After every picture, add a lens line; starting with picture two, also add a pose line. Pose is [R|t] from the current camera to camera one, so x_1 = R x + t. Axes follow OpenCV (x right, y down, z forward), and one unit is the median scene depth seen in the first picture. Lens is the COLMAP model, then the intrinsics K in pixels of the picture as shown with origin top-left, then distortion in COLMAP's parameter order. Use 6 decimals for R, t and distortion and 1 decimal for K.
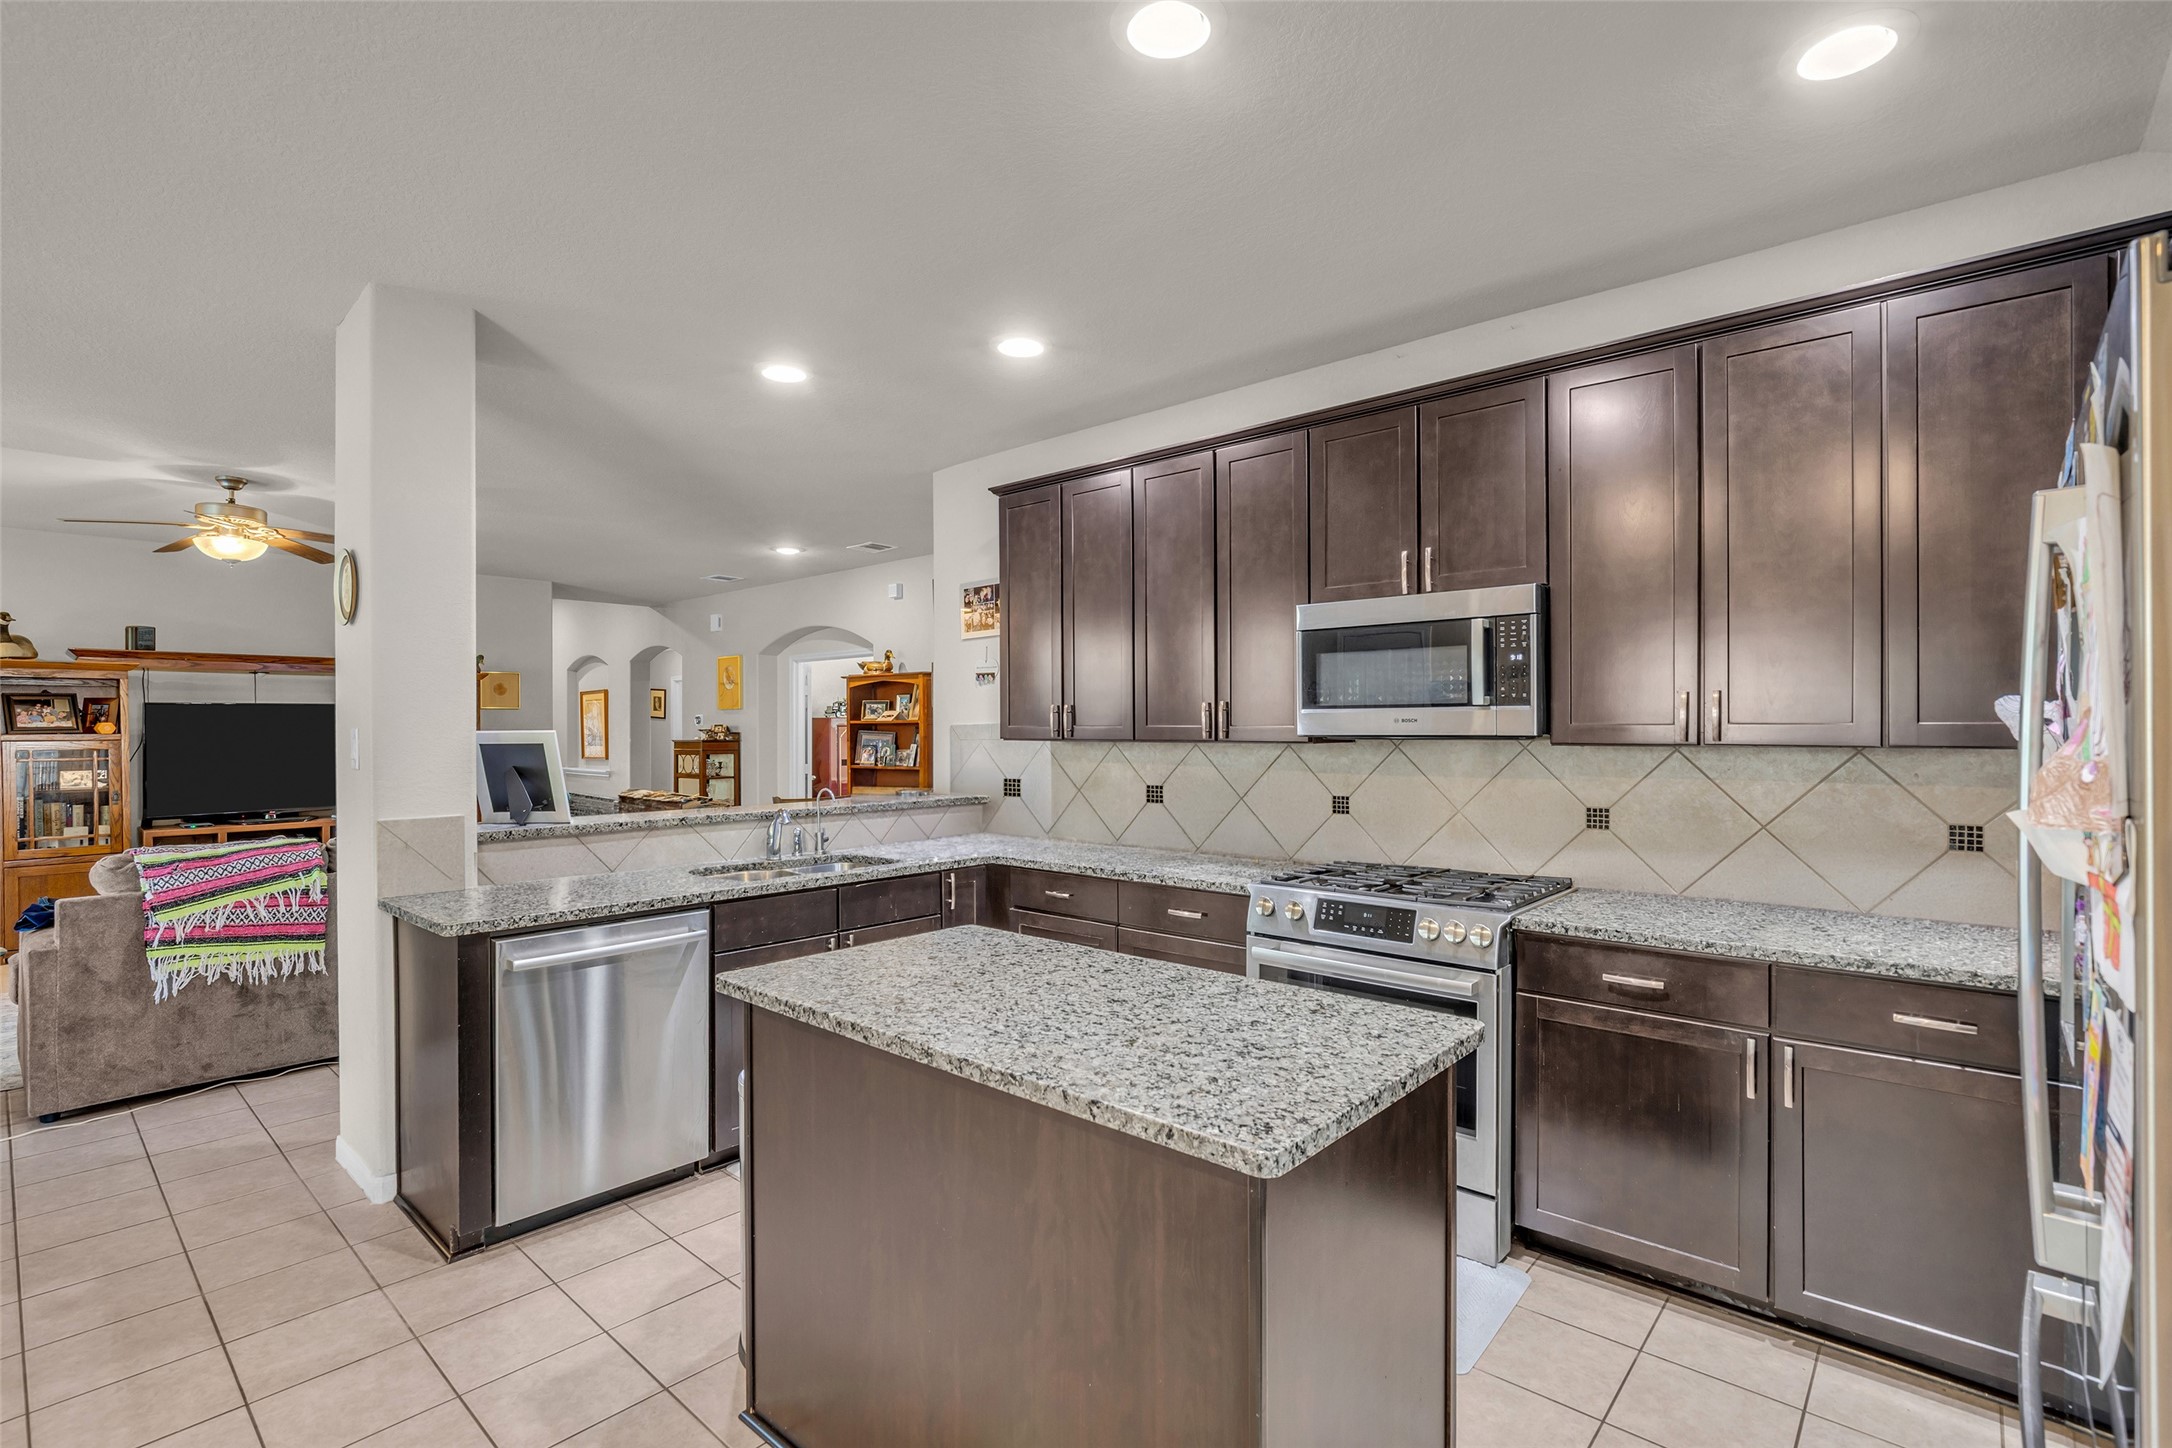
lens RADIAL K [[1005.1, 0, 1103.1], [0, 1005.1, 731.0], [0, 0, 1]] dist [-0.017985, 0.005123]
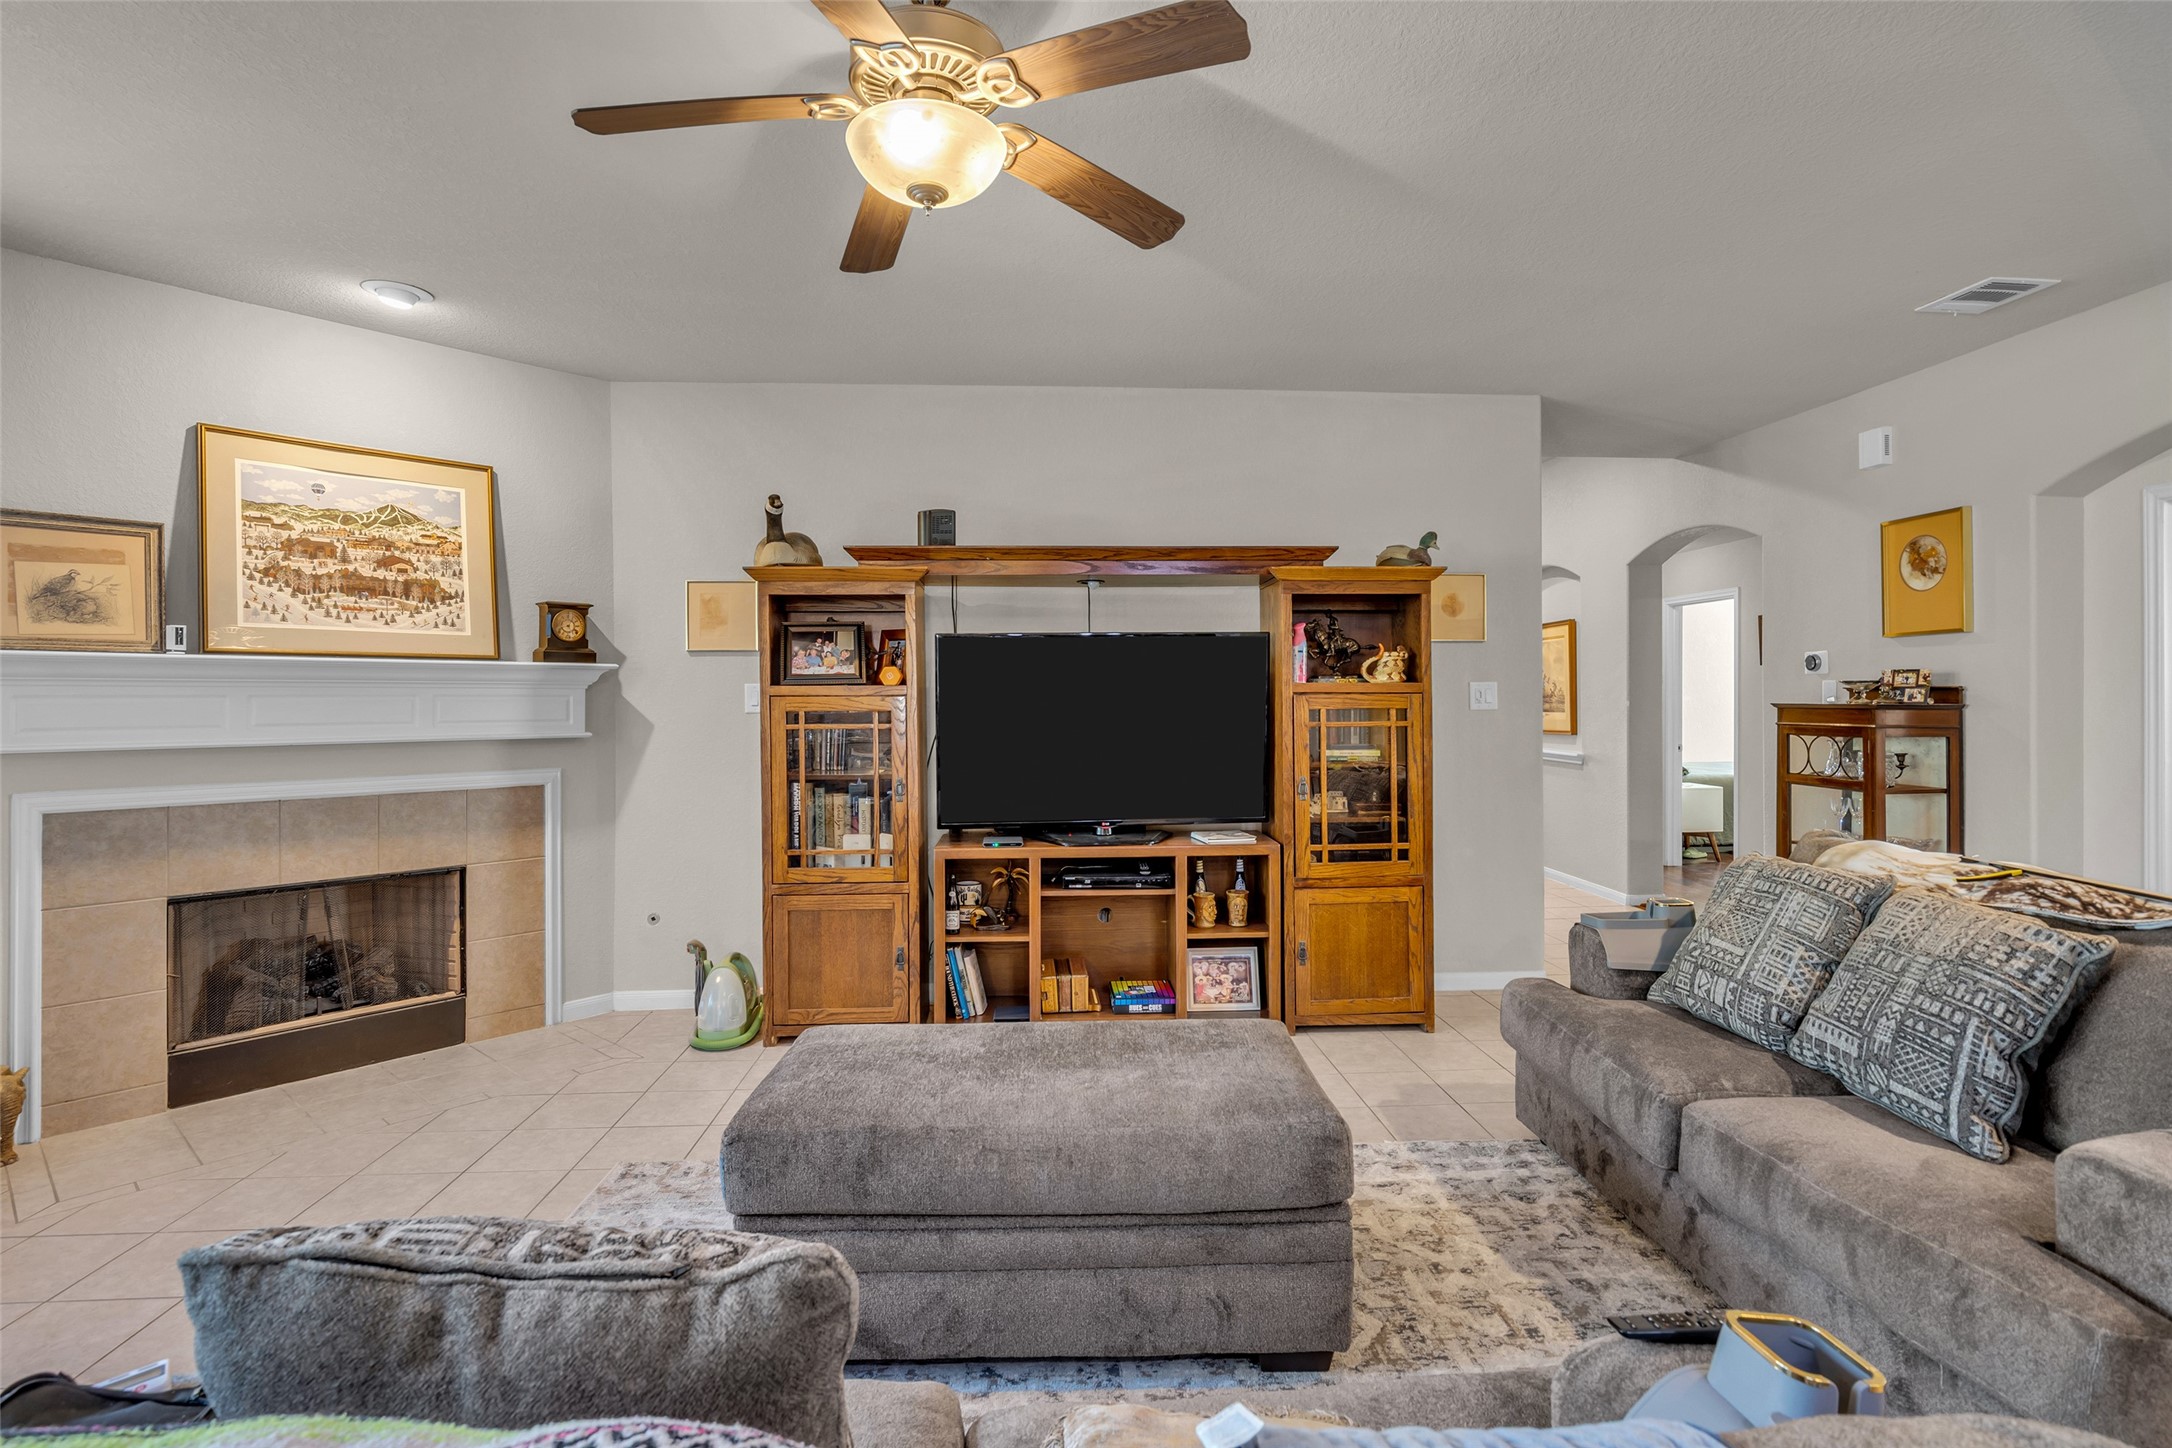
lens RADIAL K [[1005.1, 0, 1091.1], [0, 1005.1, 691.8], [0, 0, 1]] dist [-0.017985, 0.005123]
pose [[0.691955, 0.000269, -0.721940, -0.798900], [-0.002192, 0.999996, -0.001729, 0.012893], [0.721937, 0.002779, 0.691953, 1.116798]]
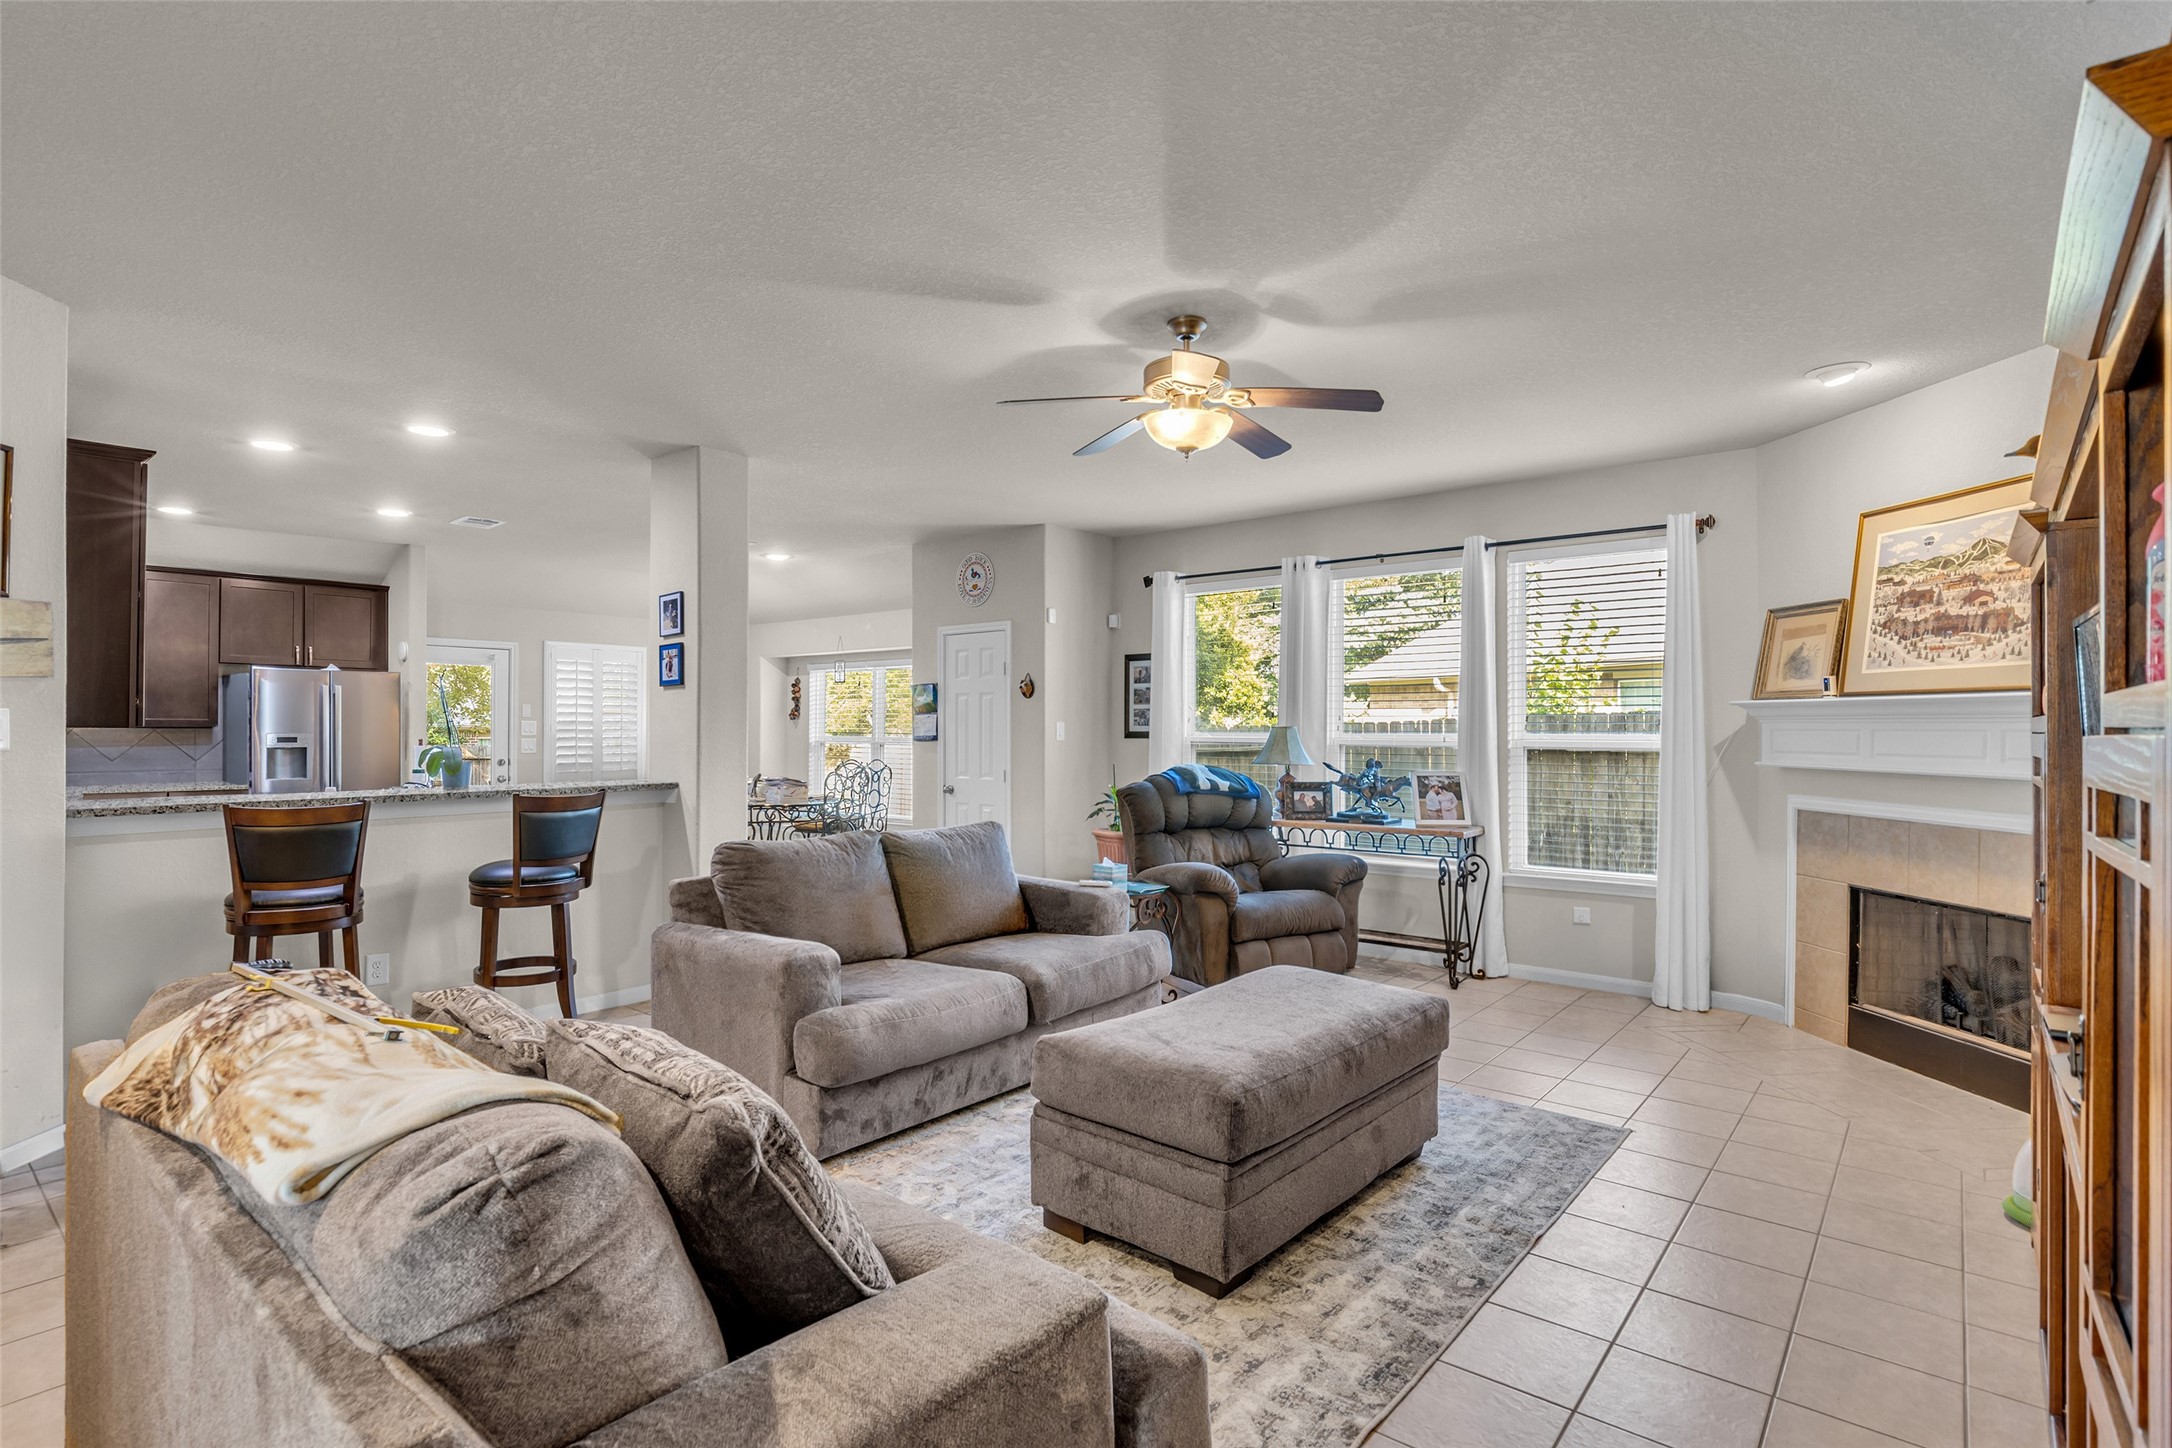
lens RADIAL K [[963.8, 0, 1073.3], [0, 963.8, 727.6], [0, 0, 1]] dist [-0.032749, -0.000115]
pose [[-0.998990, 0.002158, -0.044891, -1.055950], [0.002029, 0.999994, 0.002928, 0.009268], [0.044897, 0.002834, -0.998988, 2.173337]]
